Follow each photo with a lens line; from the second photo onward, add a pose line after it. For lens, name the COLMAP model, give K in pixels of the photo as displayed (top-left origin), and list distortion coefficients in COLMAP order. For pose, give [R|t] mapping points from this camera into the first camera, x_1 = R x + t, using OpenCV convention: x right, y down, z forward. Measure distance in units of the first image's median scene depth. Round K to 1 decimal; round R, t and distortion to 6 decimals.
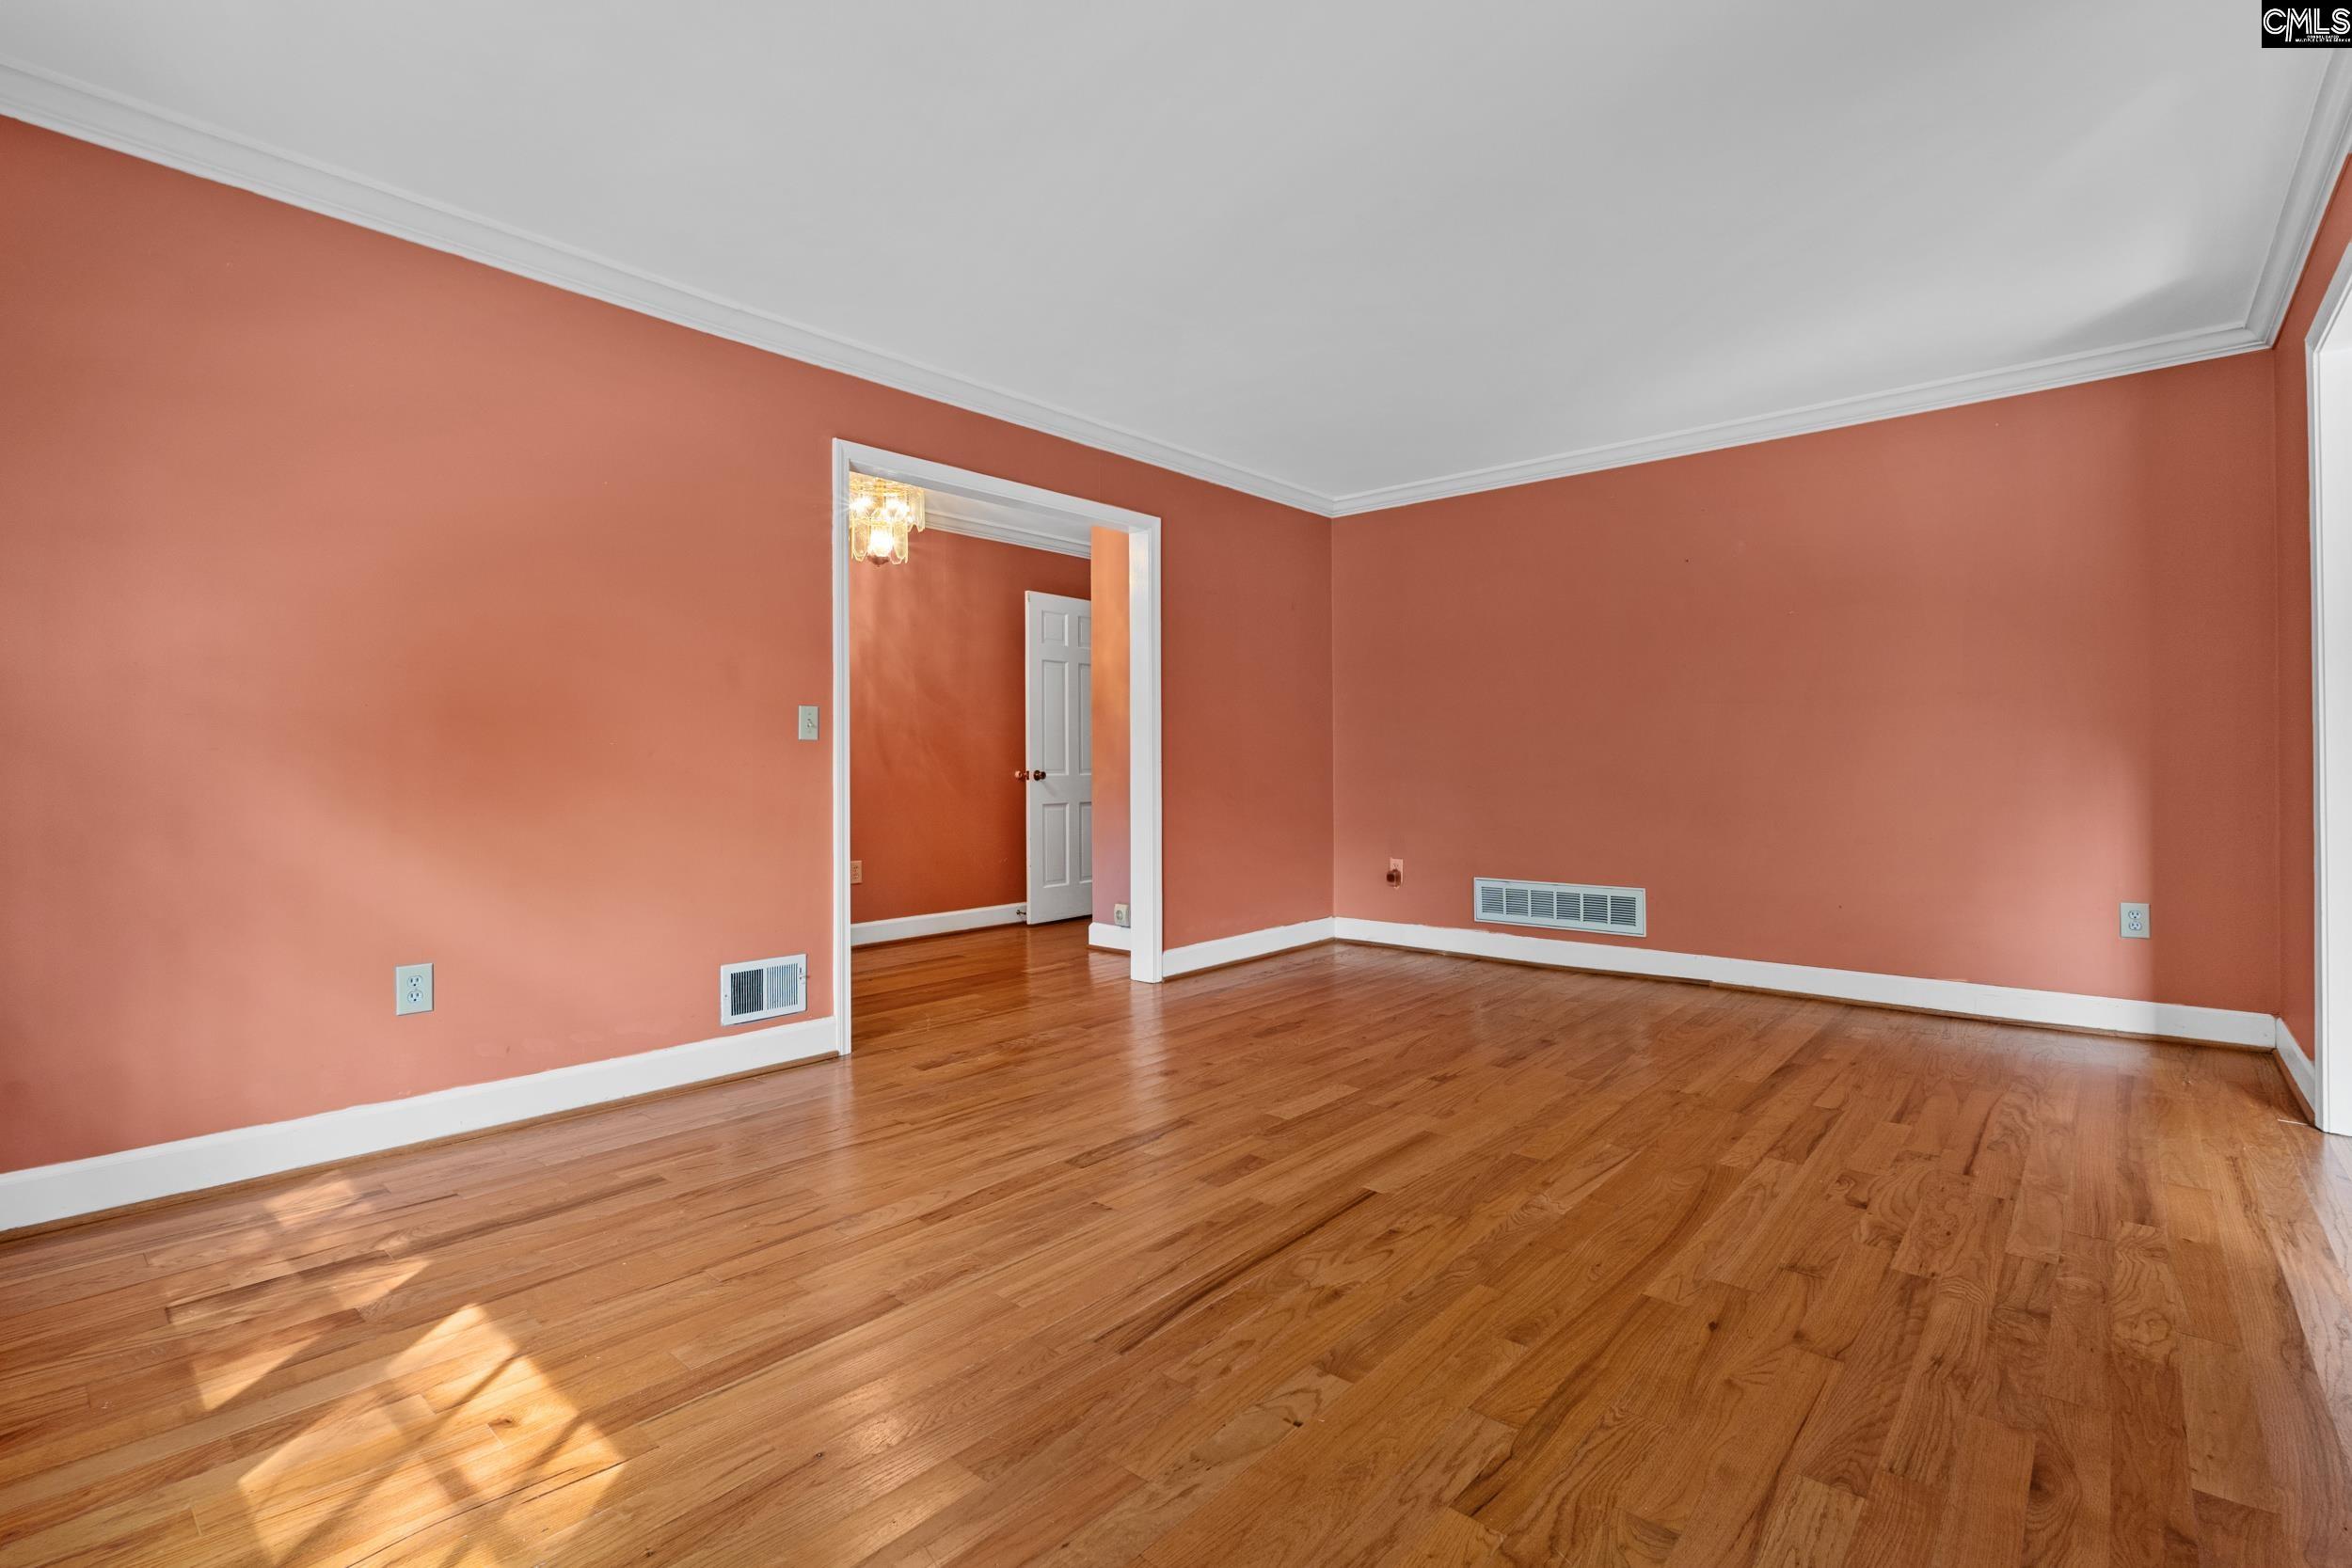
lens RADIAL K [[1075.2, 0, 1173.8], [0, 1075.2, 779.7], [0, 0, 1]] dist [-0.013131, -0.000098]
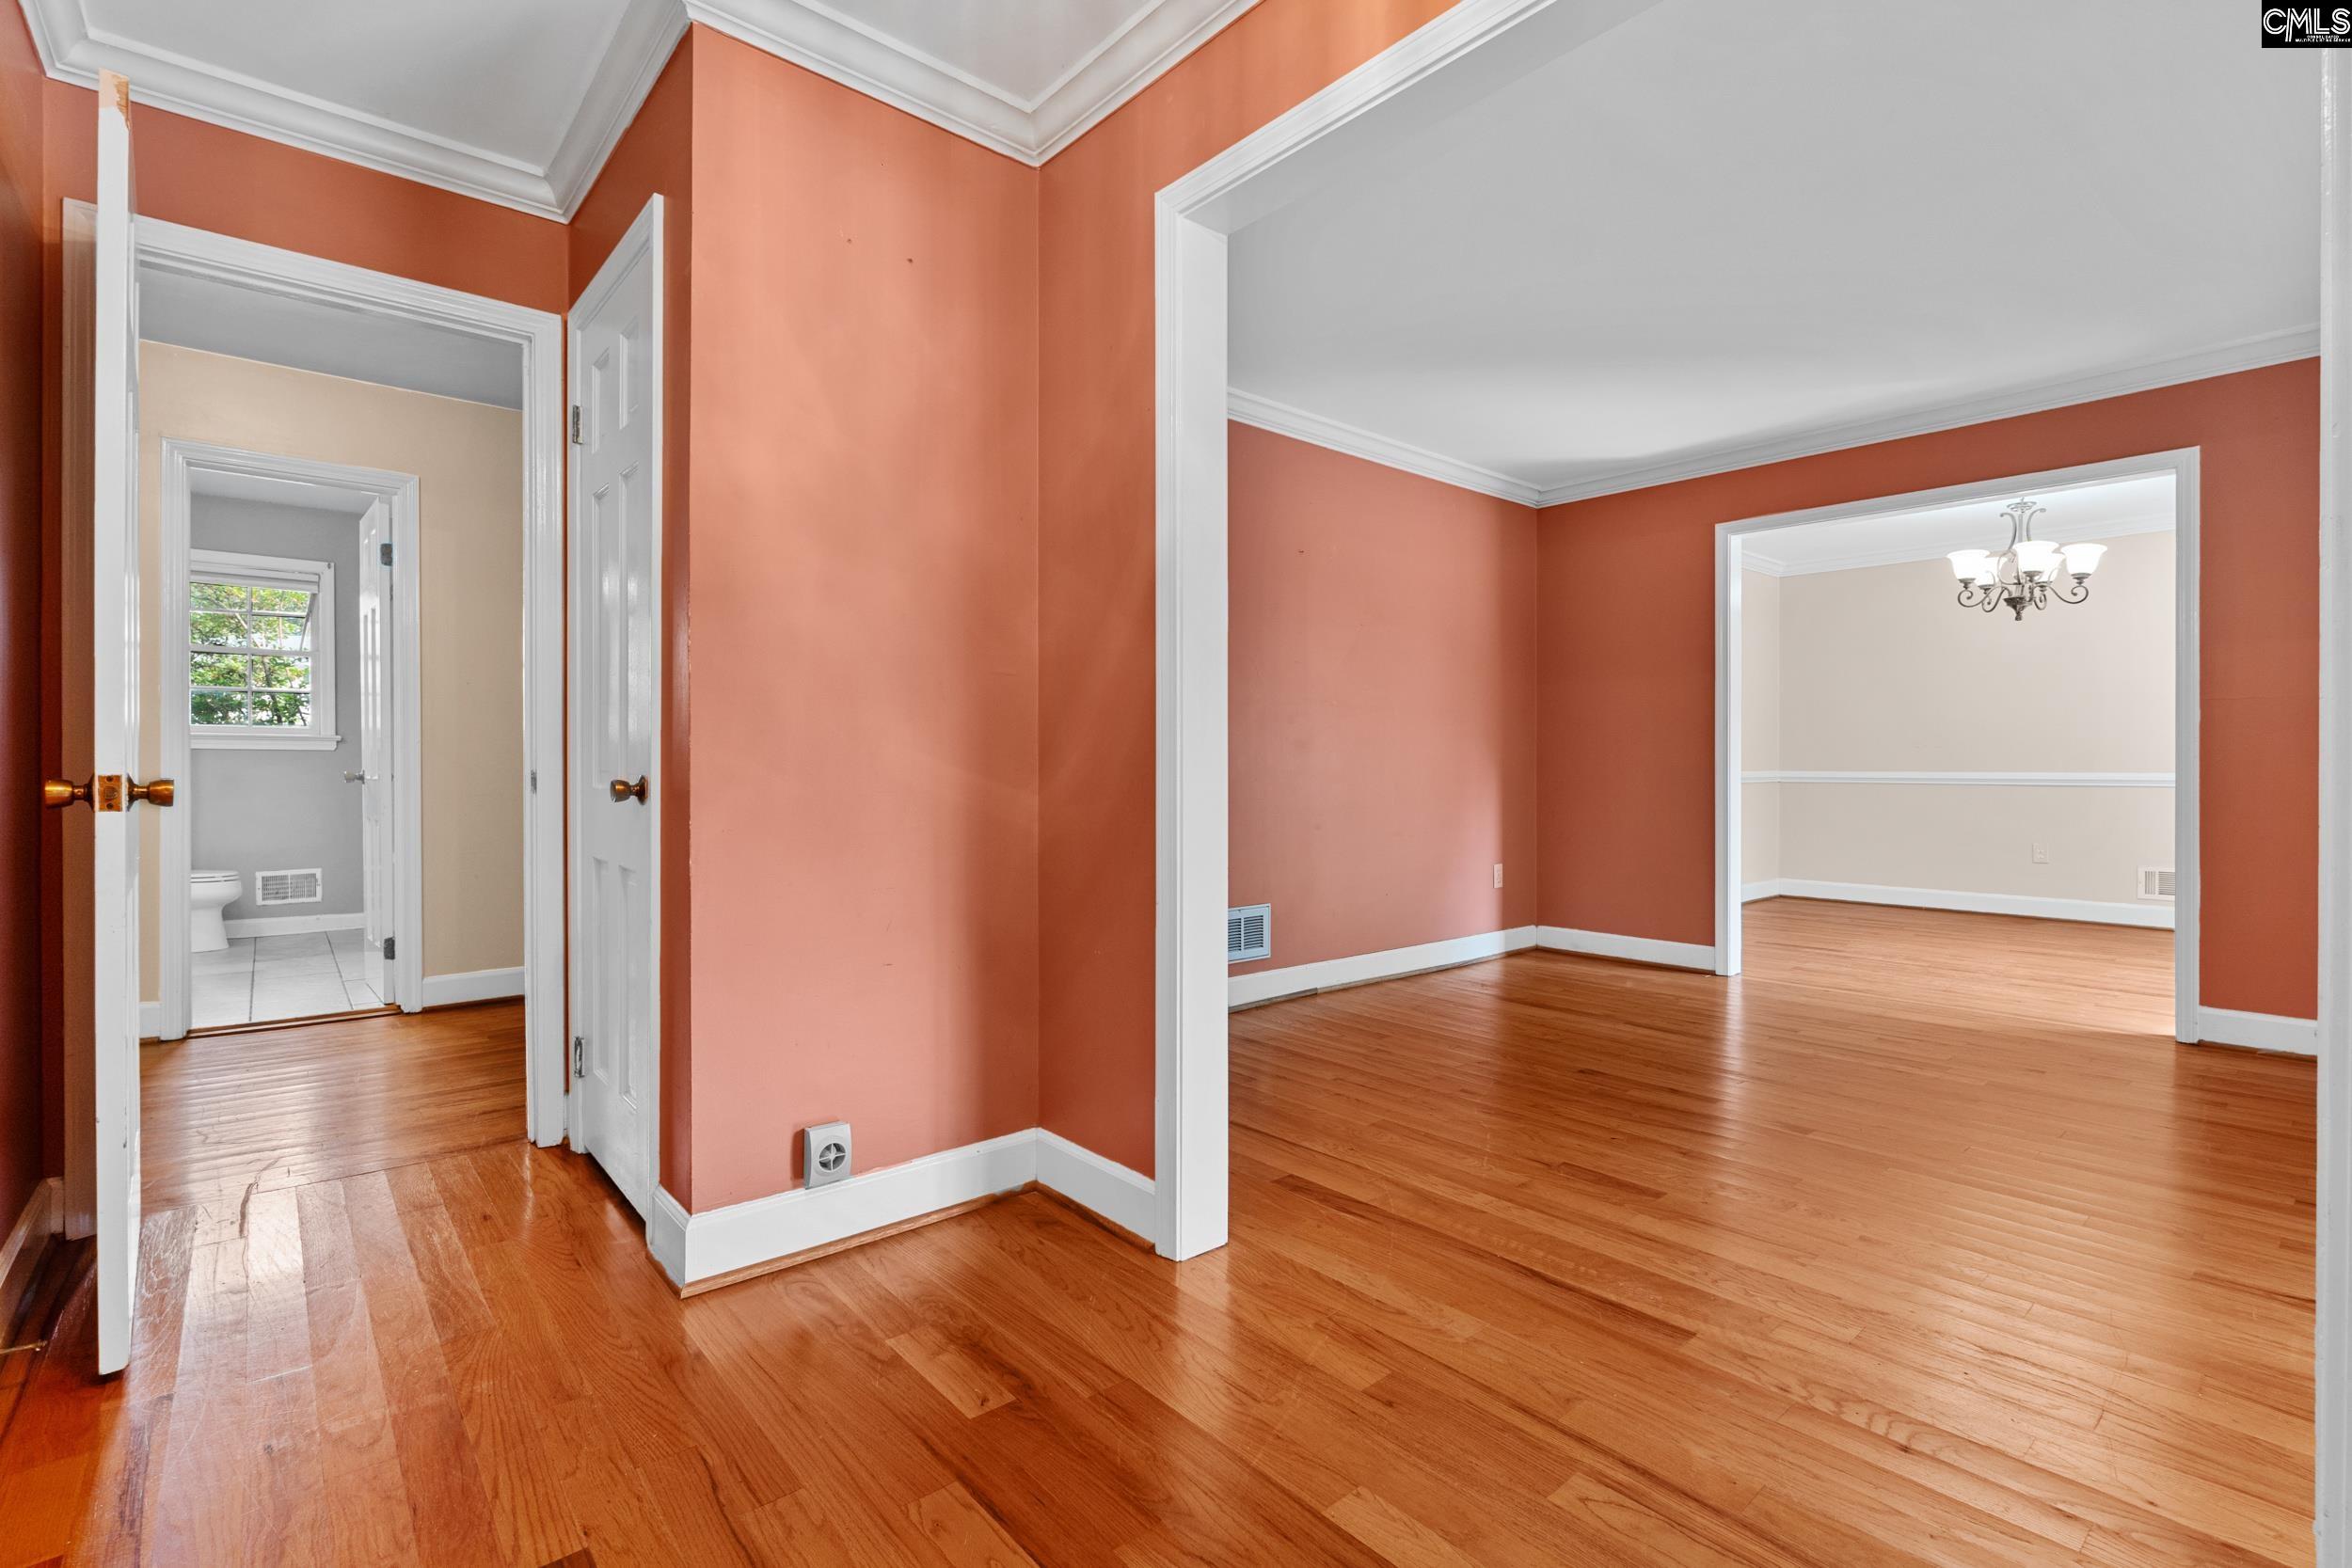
lens RADIAL K [[1075.2, 0, 1176.4], [0, 1075.2, 771.7], [0, 0, 1]] dist [-0.013131, -0.000098]
pose [[0.138123, -0.006348, 0.990395, -0.347171], [0.003524, 0.999976, 0.005918, -0.010916], [-0.990409, 0.002672, 0.138142, 0.715923]]
